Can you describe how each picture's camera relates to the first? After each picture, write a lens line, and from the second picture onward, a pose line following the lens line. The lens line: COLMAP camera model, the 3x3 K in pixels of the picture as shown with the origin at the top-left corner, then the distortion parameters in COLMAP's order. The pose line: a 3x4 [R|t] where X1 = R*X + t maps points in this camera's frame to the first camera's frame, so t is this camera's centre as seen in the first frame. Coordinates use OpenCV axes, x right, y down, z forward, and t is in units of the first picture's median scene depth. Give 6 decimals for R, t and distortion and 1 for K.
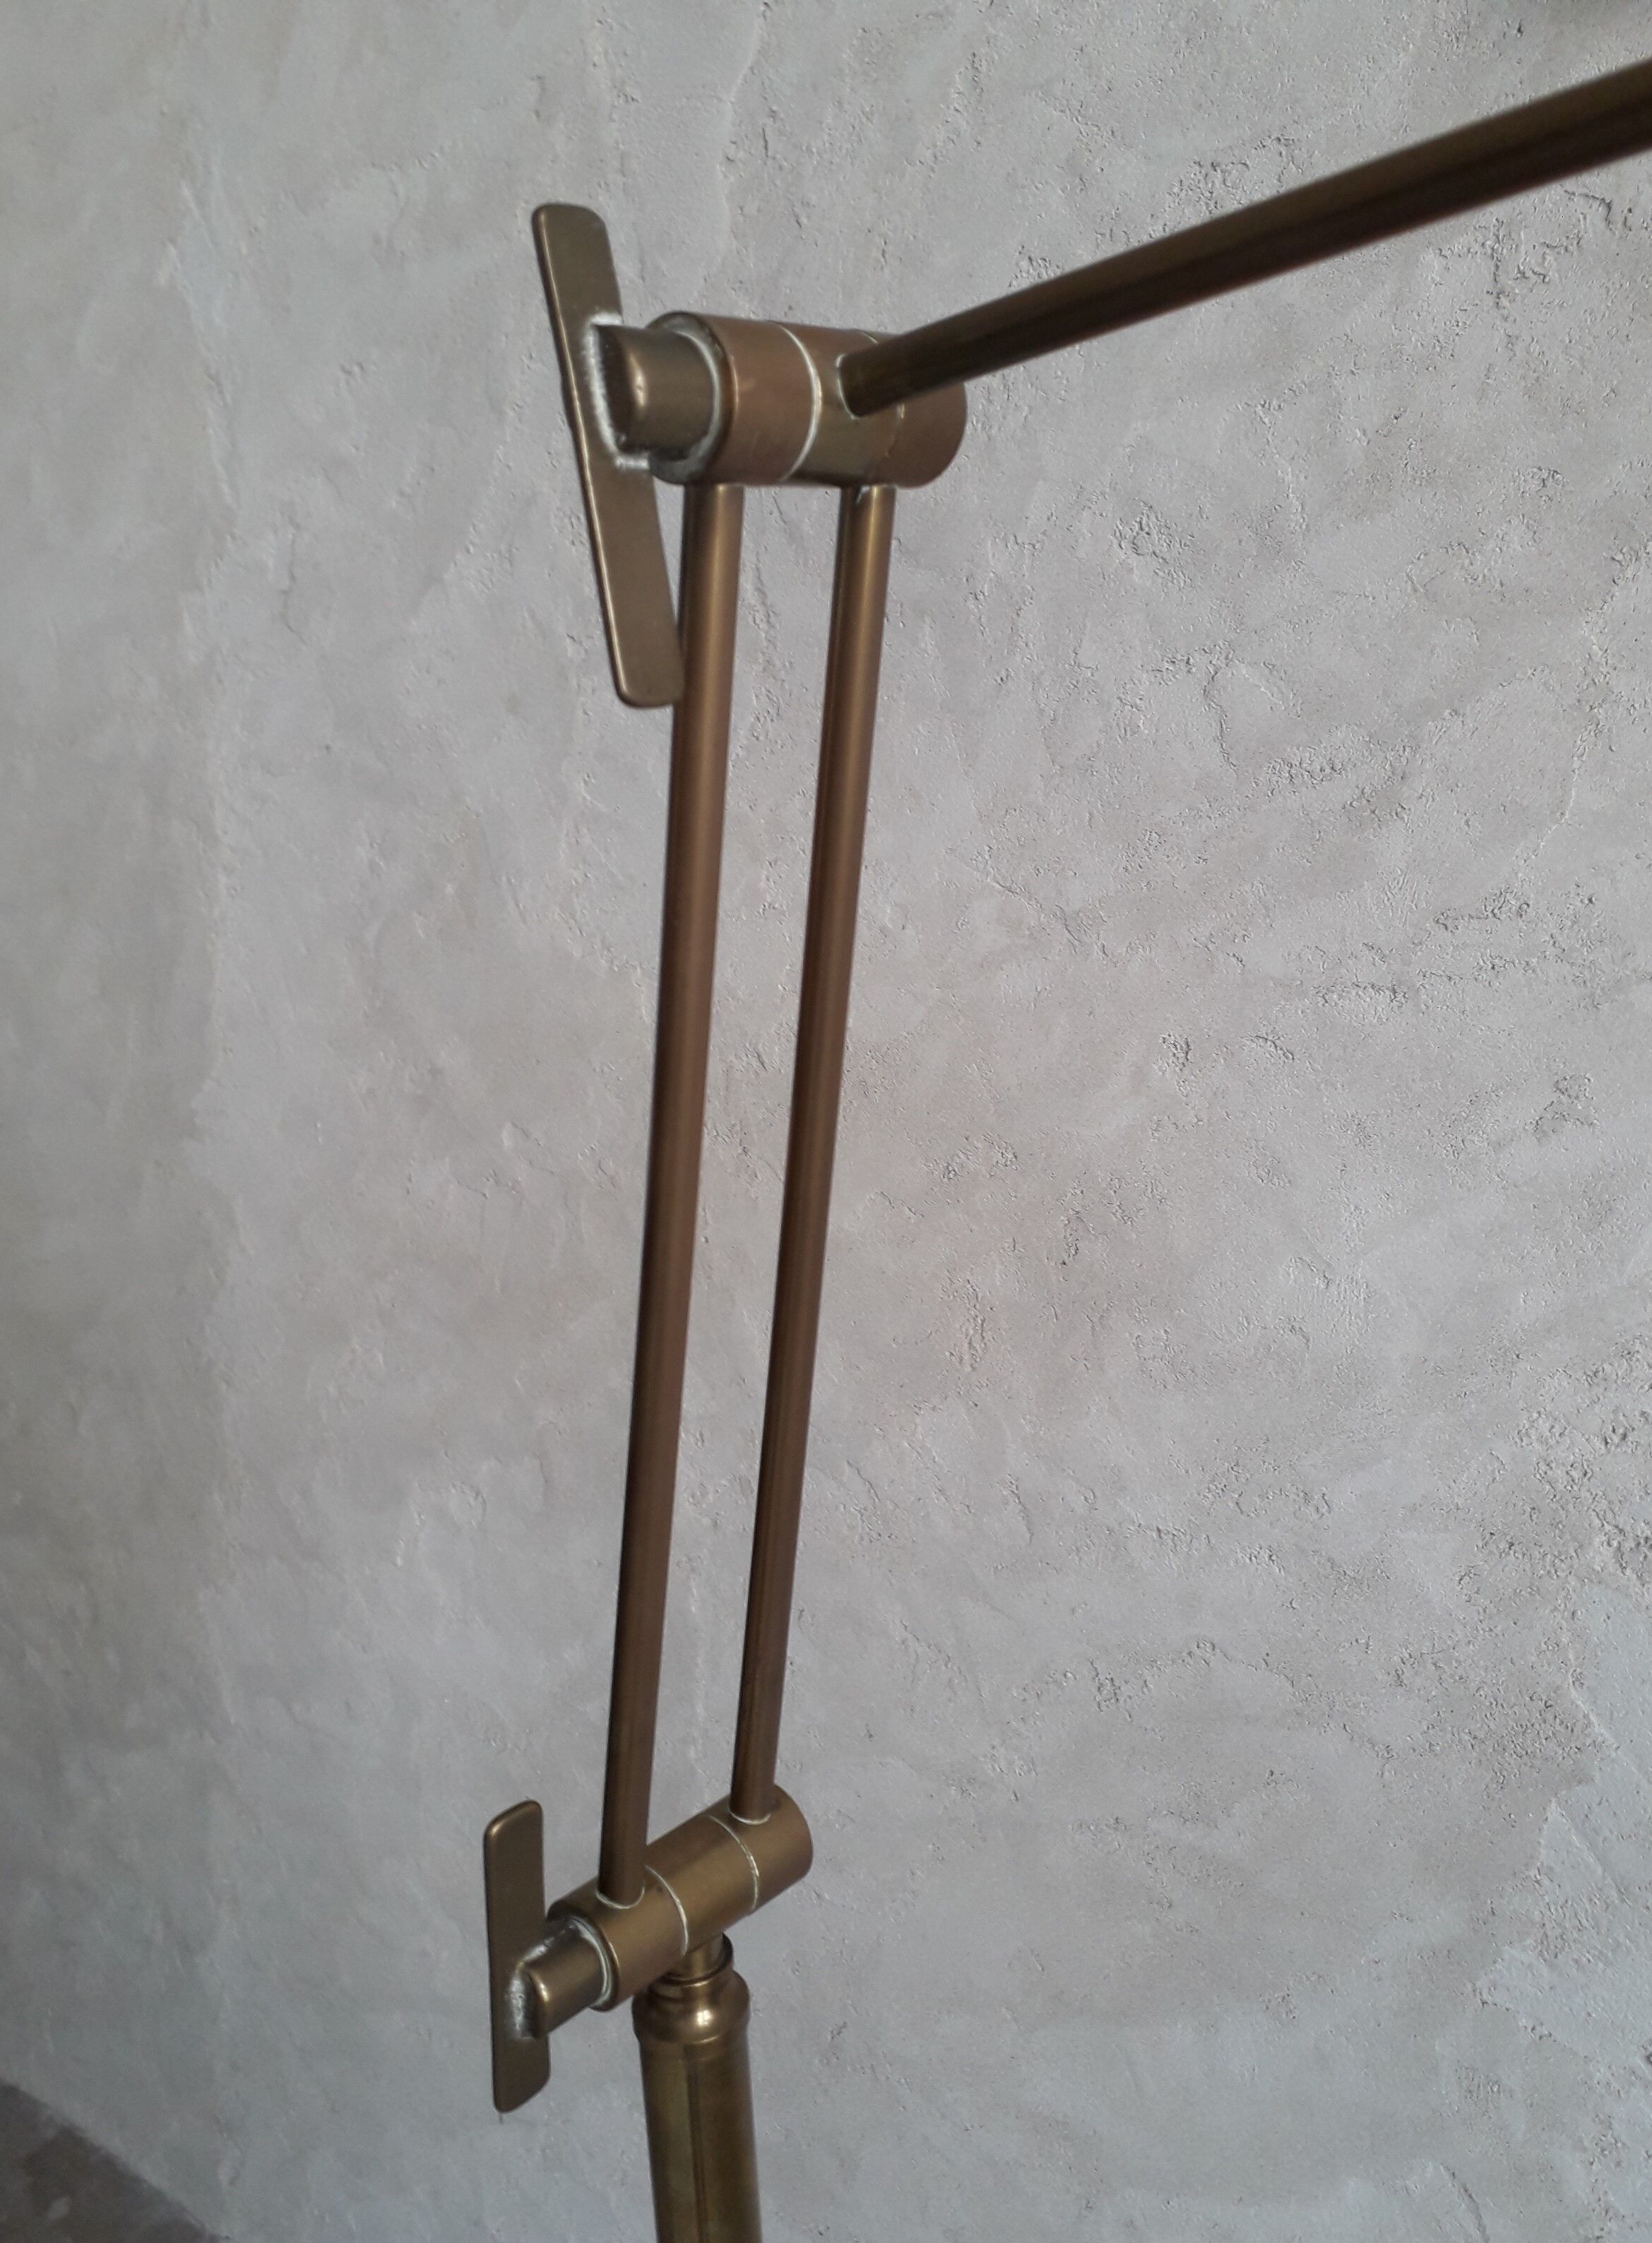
lens RADIAL K [[1839.9, 0, 824.1], [0, 1839.9, 1159.5], [0, 0, 1]] dist [0.045480, -0.081360]
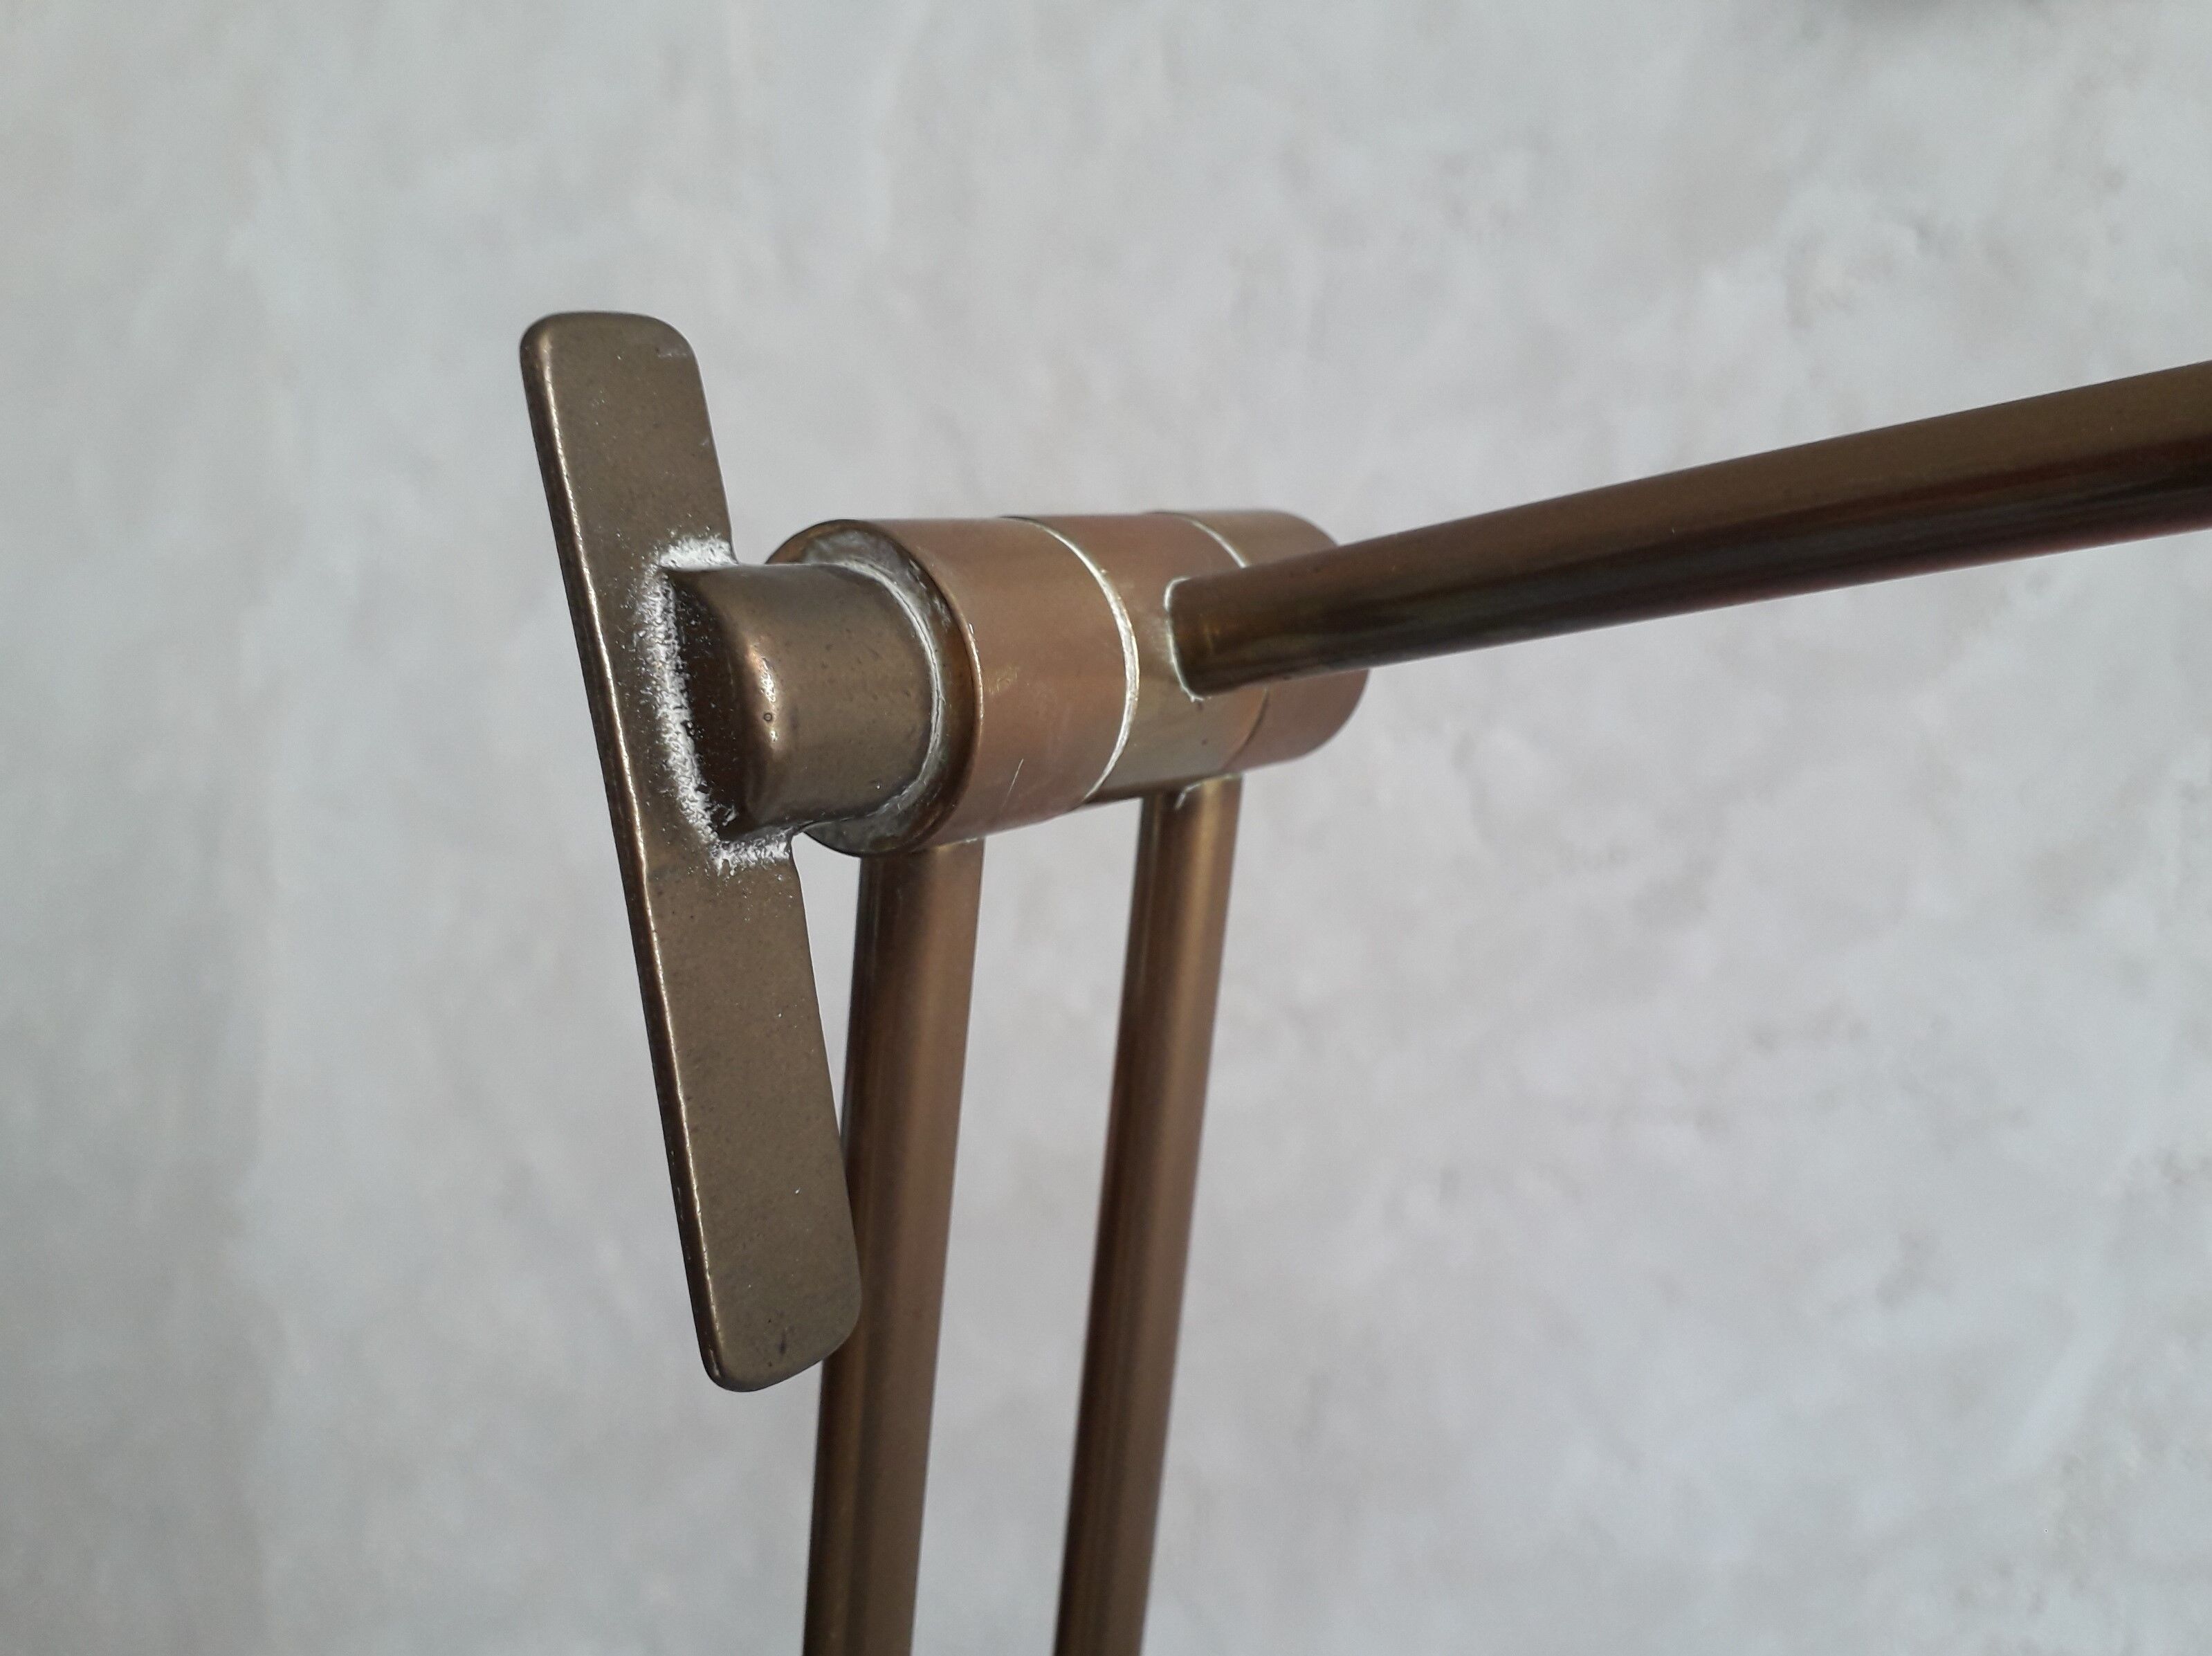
lens RADIAL K [[1898.8, 0, 1110.2], [0, 1898.8, 908.8], [0, 0, 1]] dist [0.056087, -0.155677]
pose [[0.997364, -0.007123, 0.072205, -0.024308], [0.014907, 0.994055, -0.107849, -0.153773], [-0.071007, 0.108642, 0.991542, 0.262368]]
